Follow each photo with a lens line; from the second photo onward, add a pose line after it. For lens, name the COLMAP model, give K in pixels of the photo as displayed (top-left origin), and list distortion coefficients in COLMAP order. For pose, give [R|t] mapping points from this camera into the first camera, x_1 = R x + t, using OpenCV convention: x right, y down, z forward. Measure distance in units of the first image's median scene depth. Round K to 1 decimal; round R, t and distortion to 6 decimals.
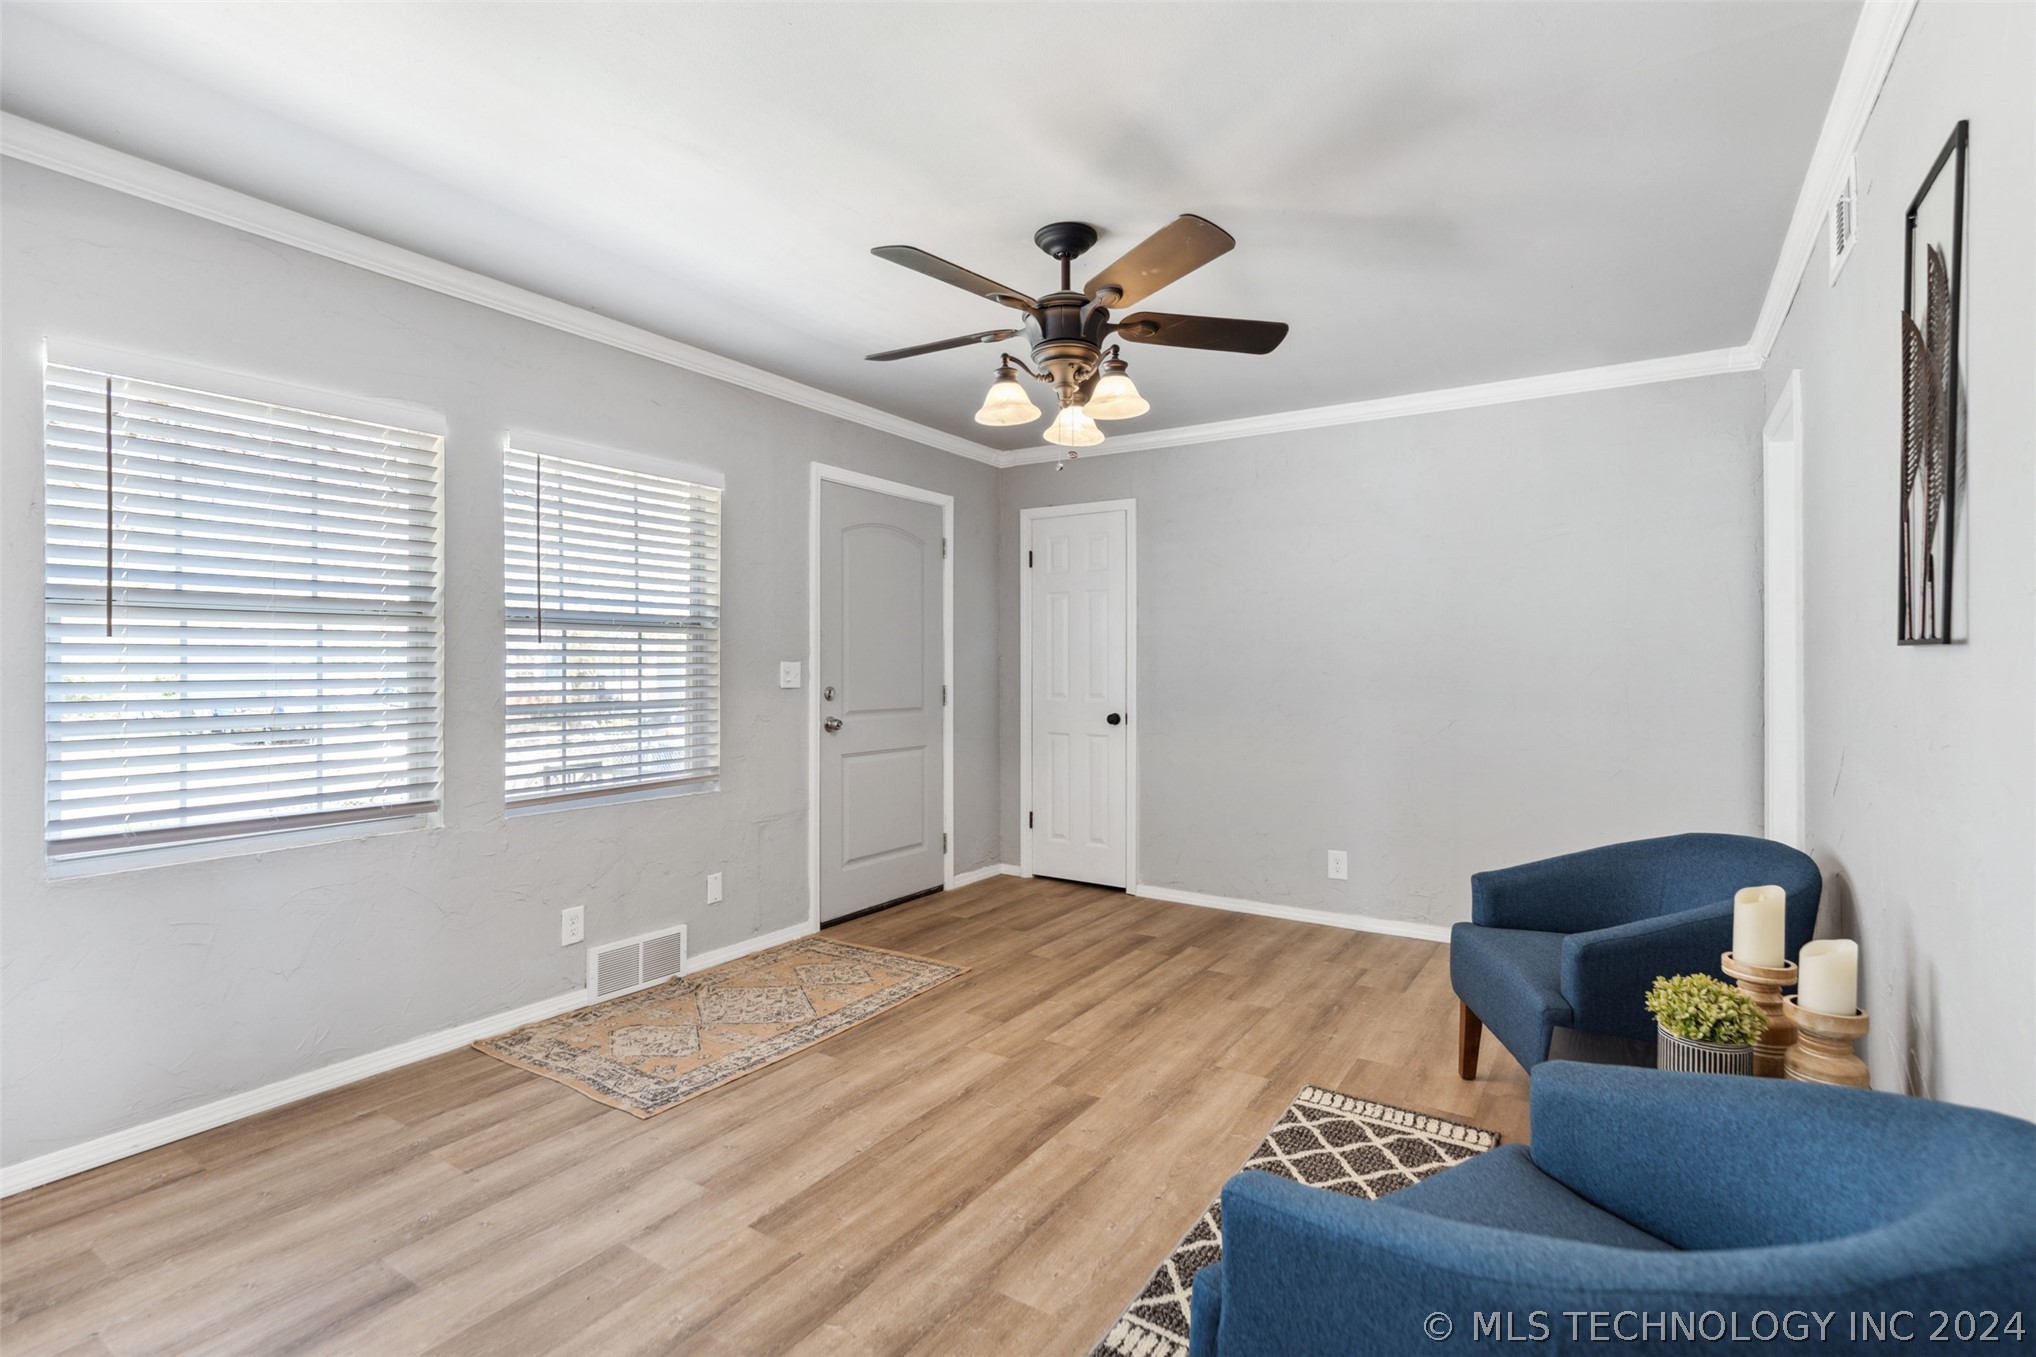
lens RADIAL K [[932.2, 0, 1016.7], [0, 932.2, 659.9], [0, 0, 1]] dist [0.019706, 0.000107]
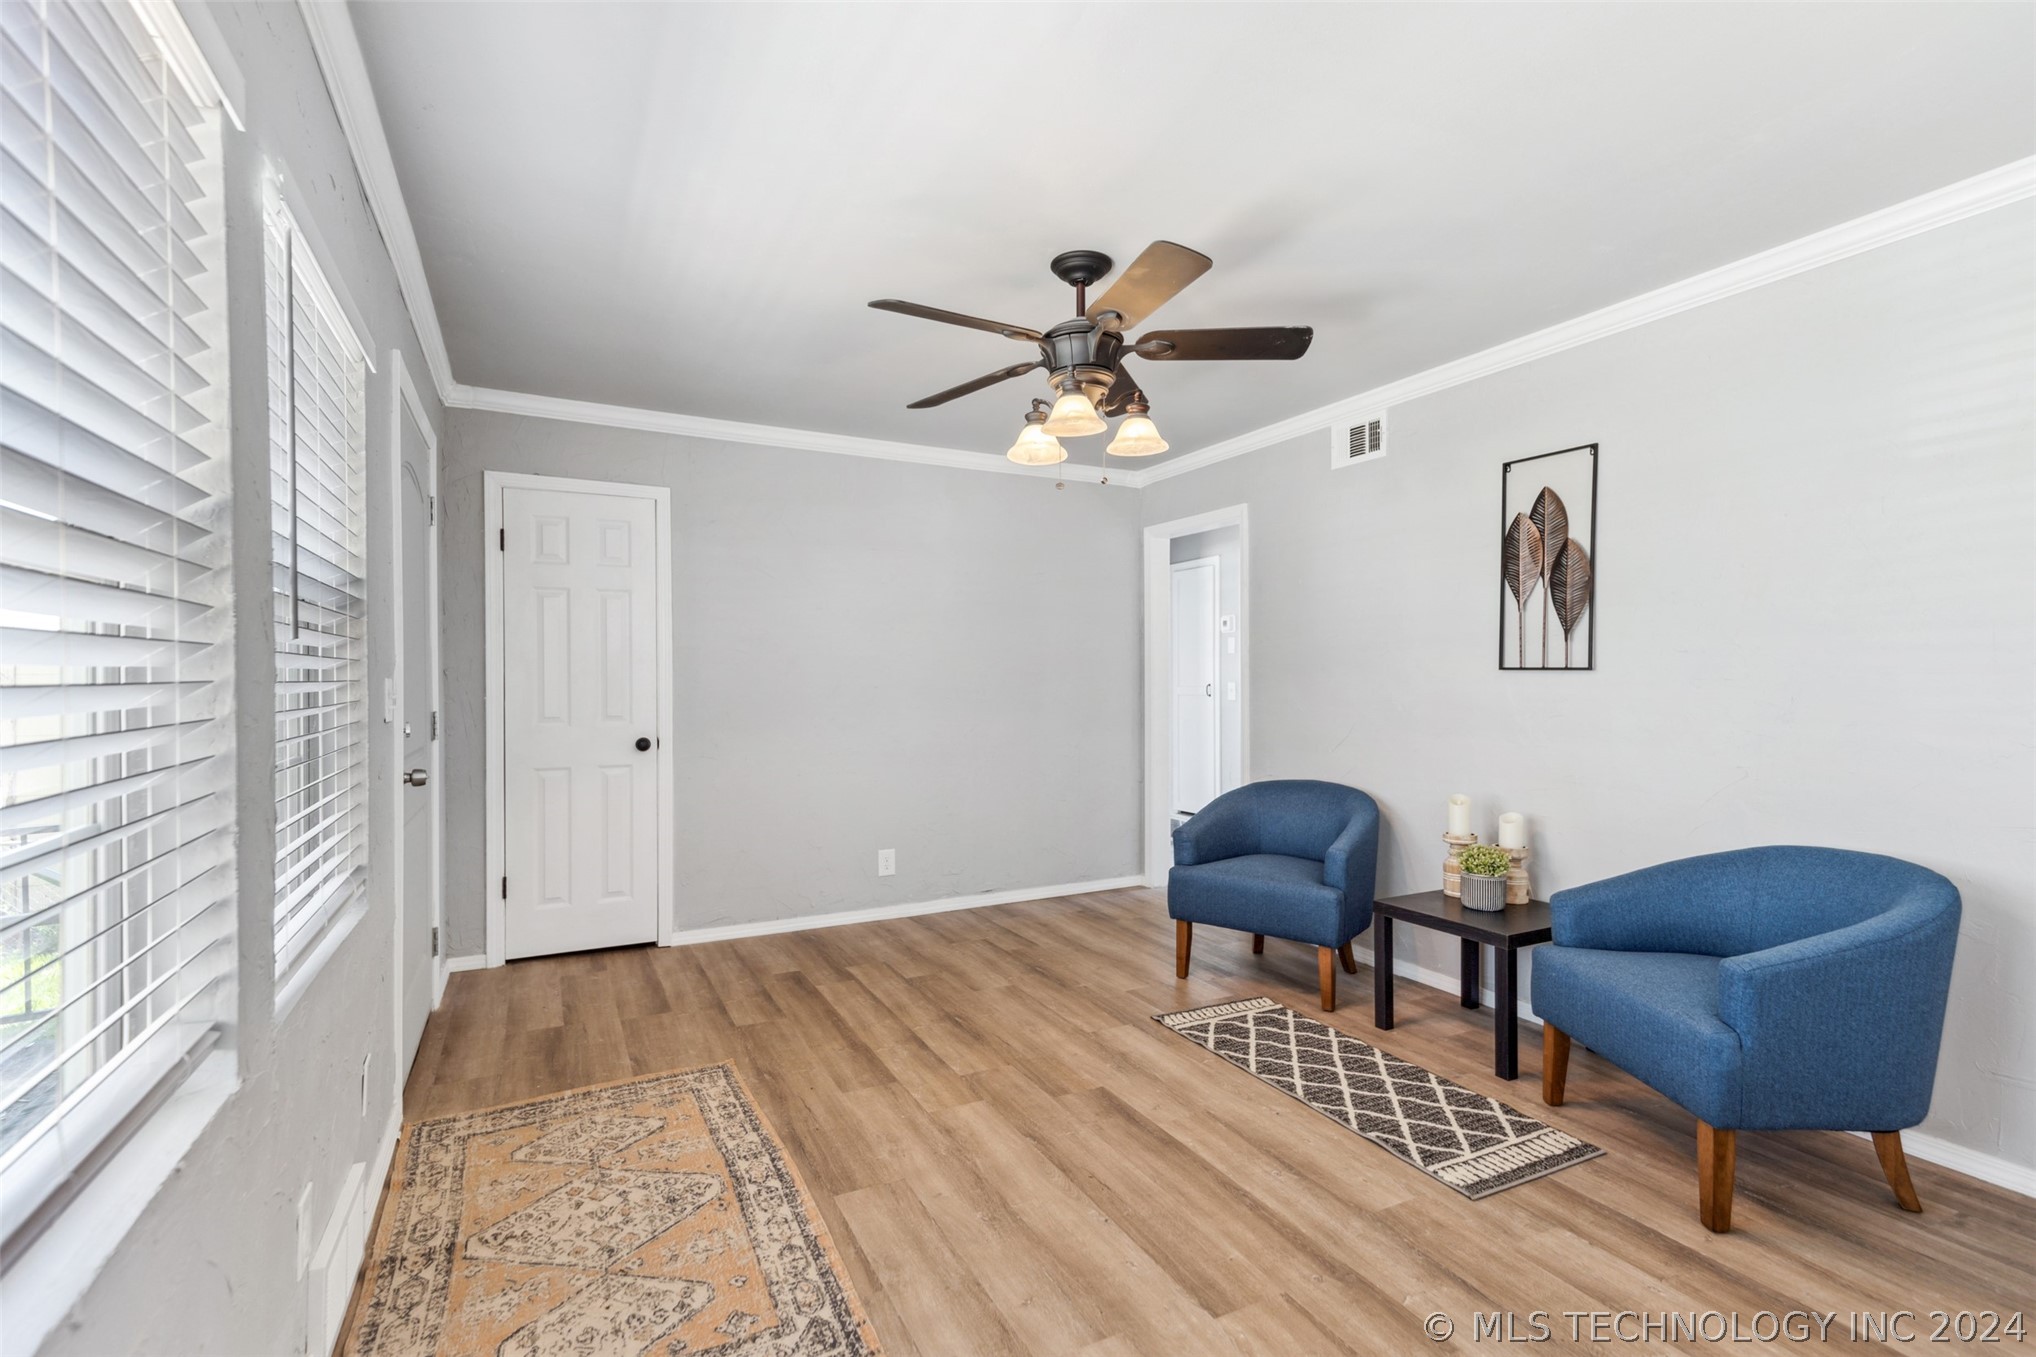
lens RADIAL K [[932.2, 0, 998.9], [0, 932.2, 683.4], [0, 0, 1]] dist [0.019706, 0.000107]
pose [[0.512960, -0.008342, 0.858372, -0.668933], [0.001697, 0.999961, 0.008704, 0.001967], [-0.858411, -0.003008, 0.512954, 0.427312]]
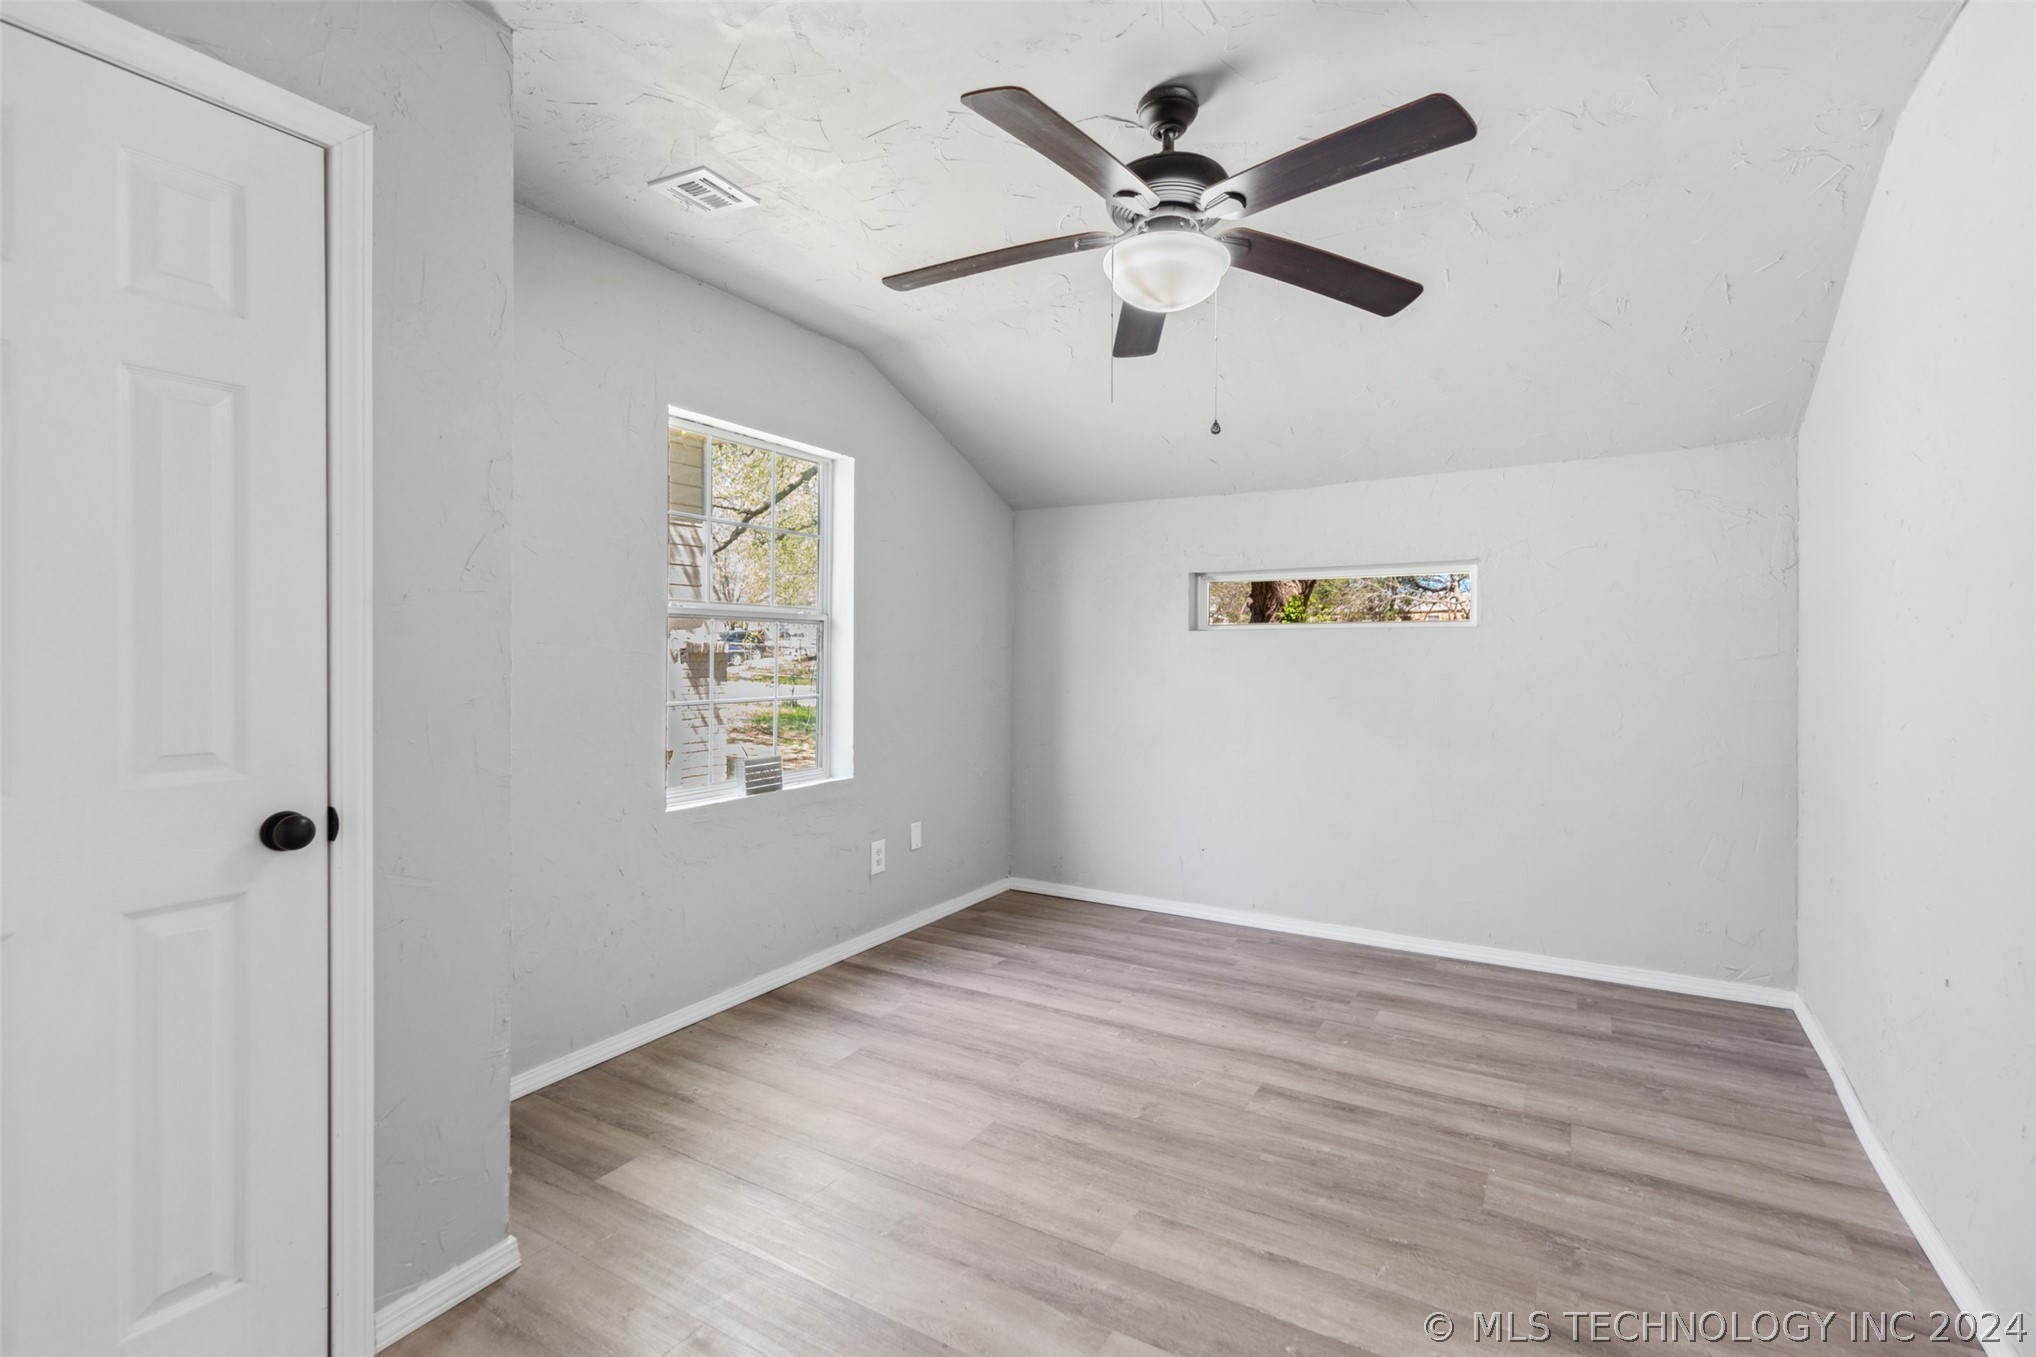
lens RADIAL K [[932.2, 0, 1035.1], [0, 932.2, 663.3], [0, 0, 1]] dist [0.019706, 0.000107]
pose [[-0.059370, -0.004733, 0.998225, -0.305454], [-0.003877, 0.999982, 0.004510, 0.011175], [-0.998229, -0.003602, -0.059387, 1.147956]]
